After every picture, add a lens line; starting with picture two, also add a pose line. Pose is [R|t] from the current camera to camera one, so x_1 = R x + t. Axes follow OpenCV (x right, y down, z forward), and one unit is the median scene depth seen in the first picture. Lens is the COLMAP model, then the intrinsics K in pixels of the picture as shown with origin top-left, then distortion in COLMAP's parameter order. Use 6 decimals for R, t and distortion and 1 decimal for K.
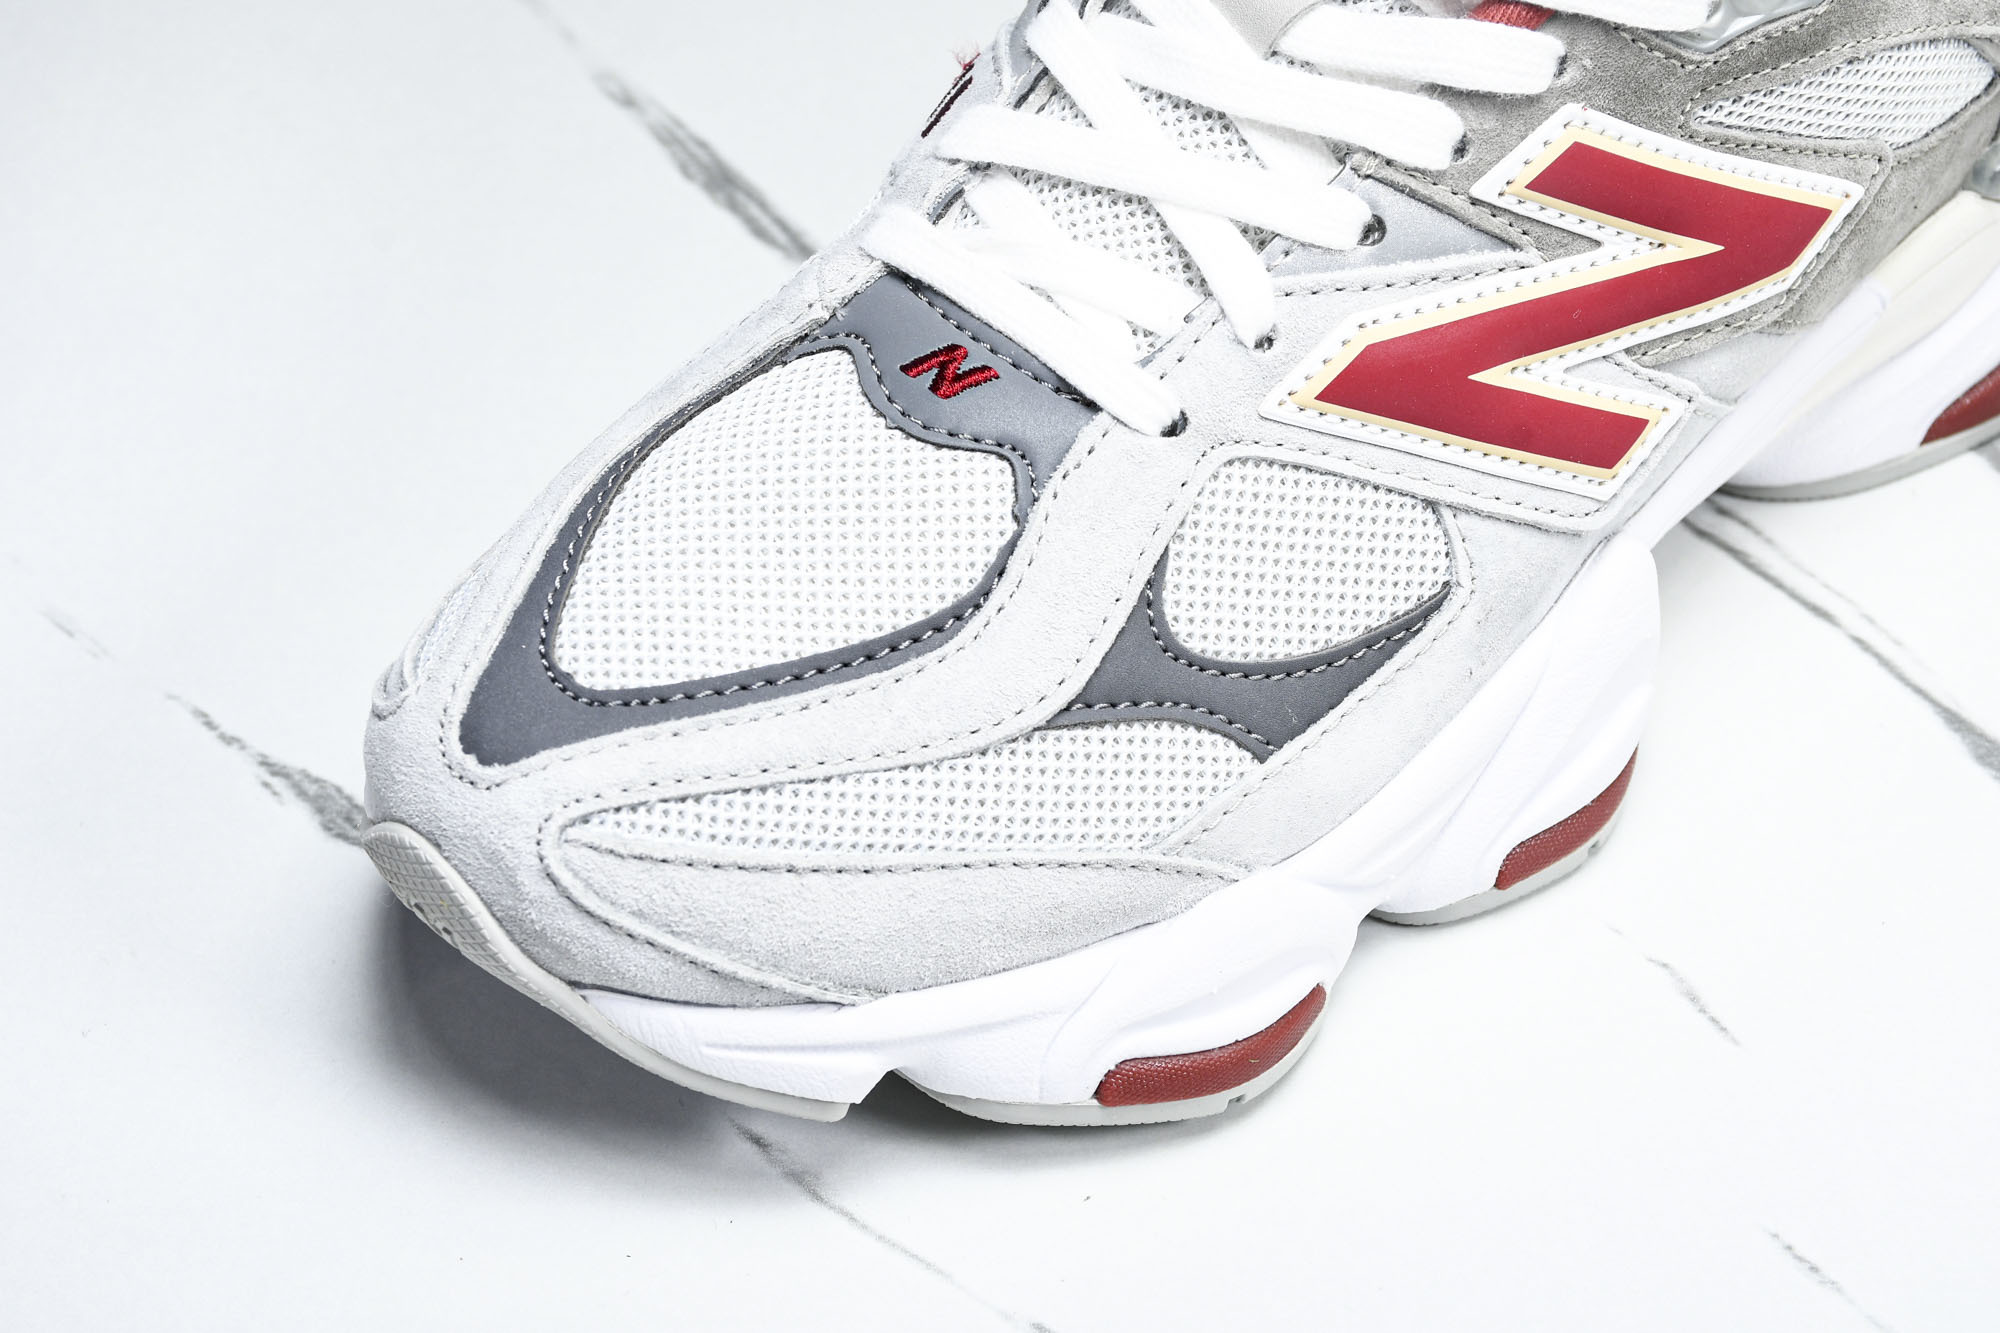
lens RADIAL K [[4251.2, 0, 1007.1], [0, 4251.2, 719.0], [0, 0, 1]] dist [0.363382, -0.108371]
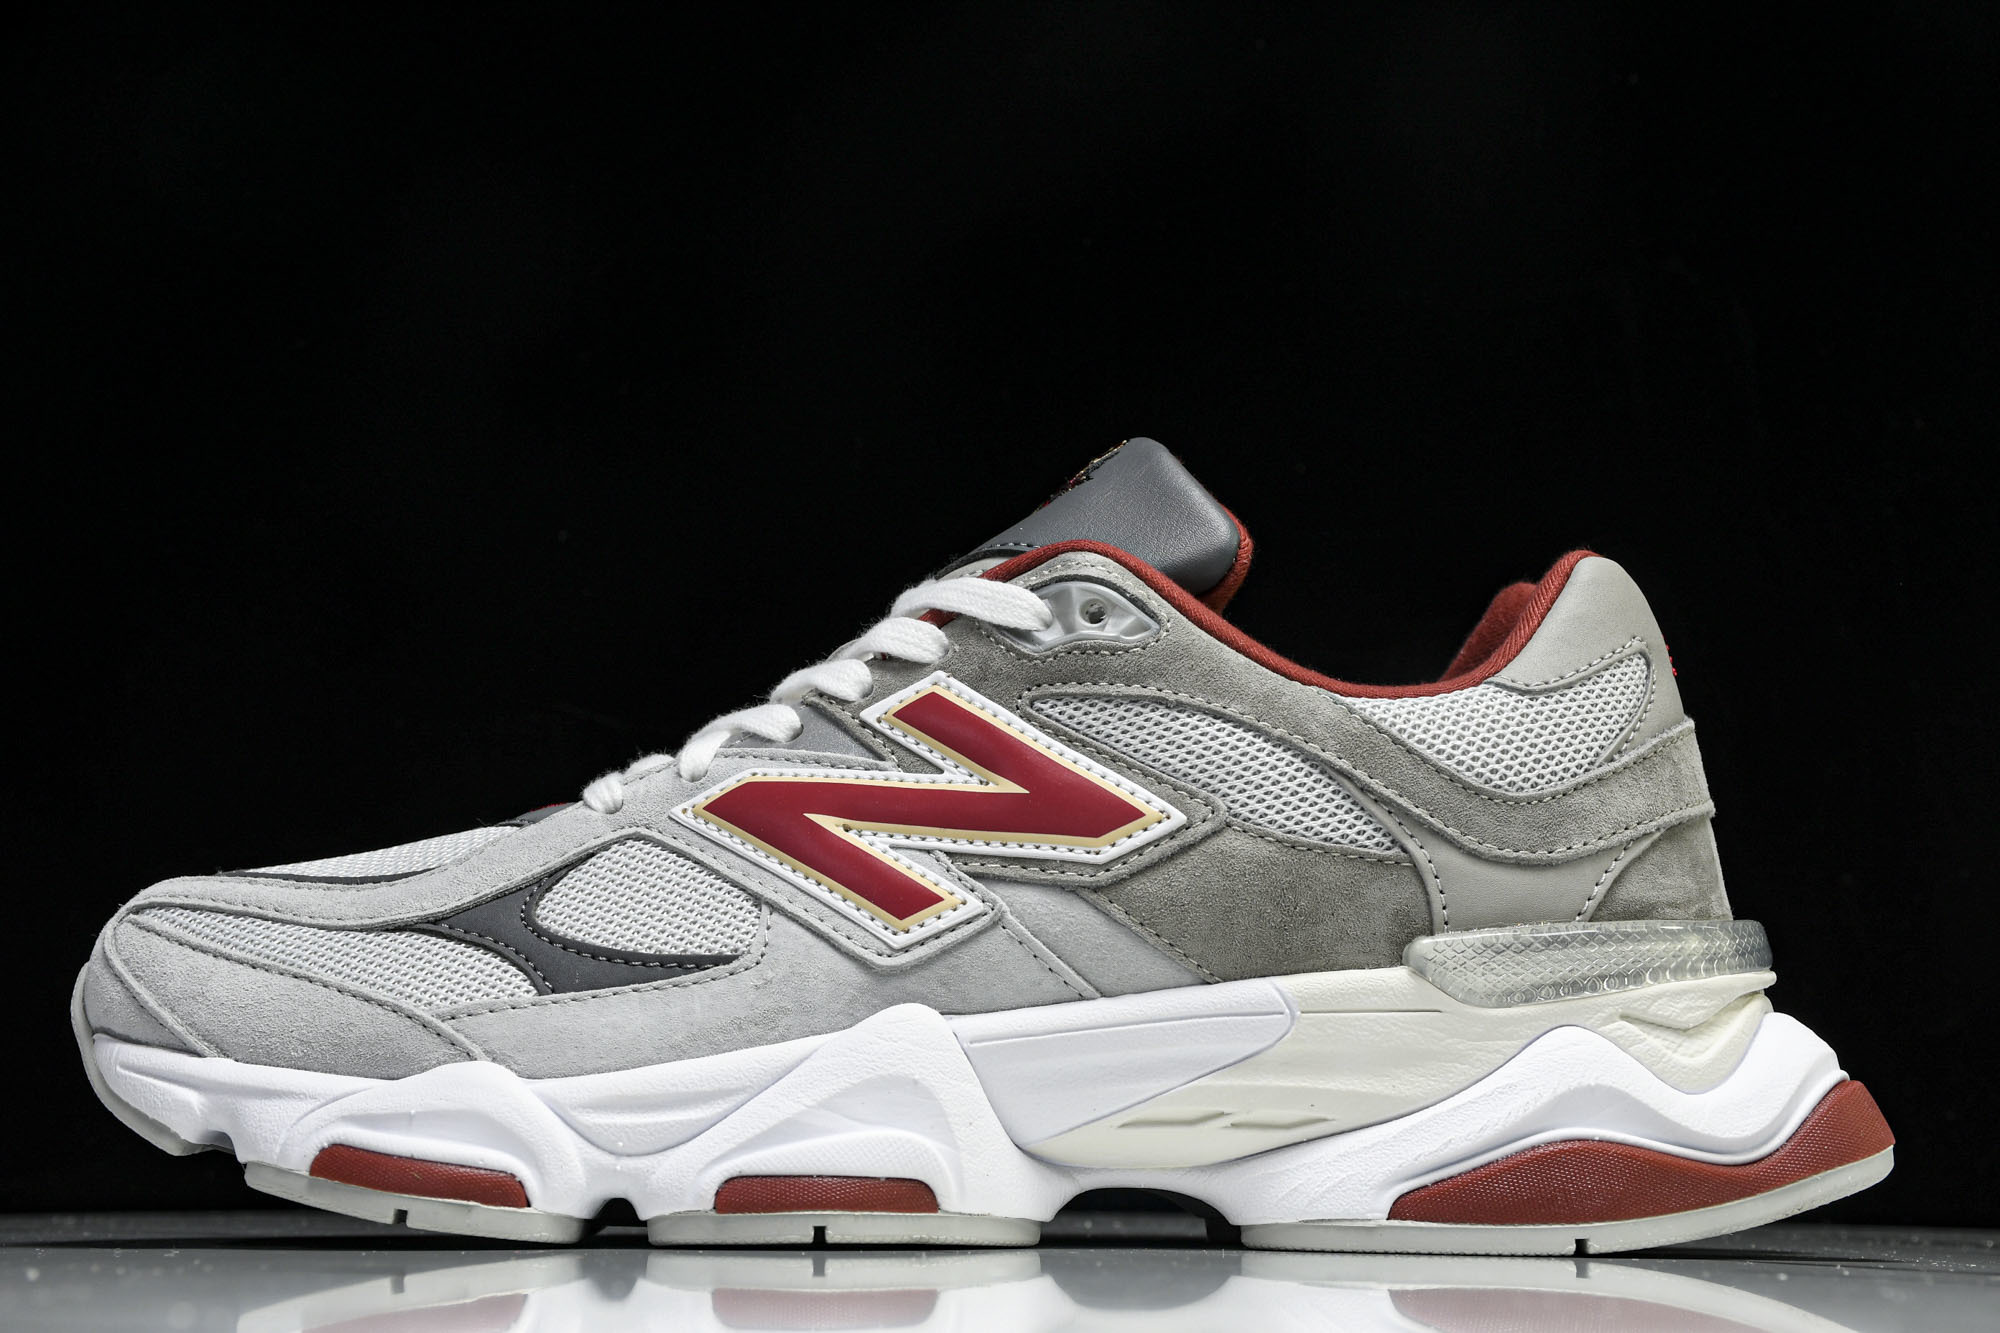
lens RADIAL K [[3694.1, 0, 999.9], [0, 3694.1, 588.7], [0, 0, 1]] dist [0.125789, 0.339948]
pose [[0.717824, -0.100707, -0.688902, 0.990047], [-0.486179, 0.635764, -0.599529, 0.563469], [0.498356, 0.765286, 0.407405, 0.489000]]
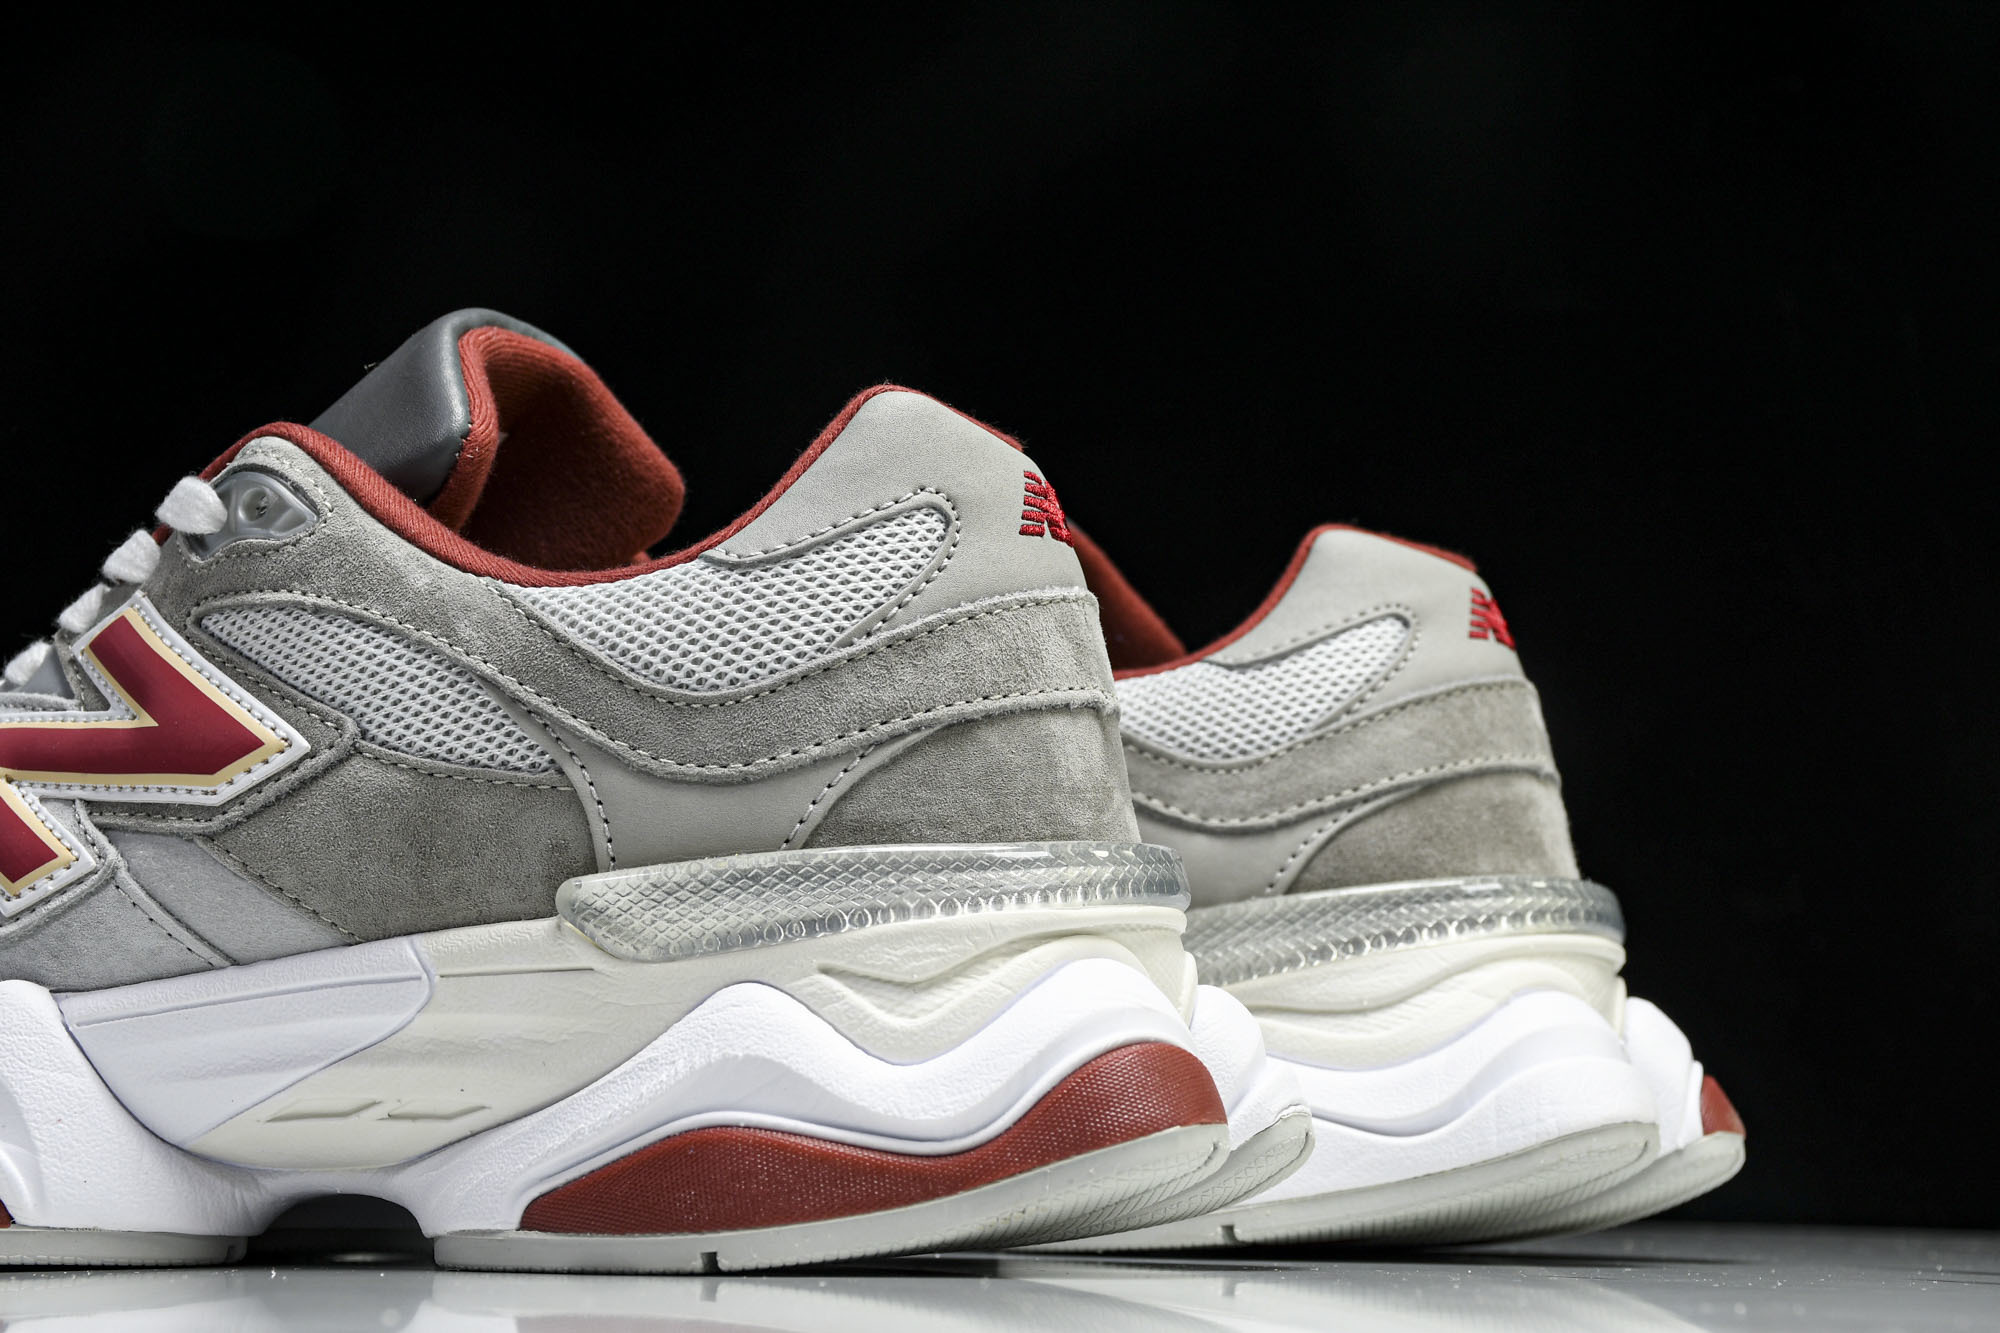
lens RADIAL K [[3694.1, 0, 999.9], [0, 3694.1, 588.7], [0, 0, 1]] dist [0.125789, 0.339948]
pose [[0.365626, -0.145405, -0.919334, 1.185222], [-0.645553, 0.671924, -0.363015, 0.081259], [0.670507, 0.726206, 0.151806, 1.001252]]
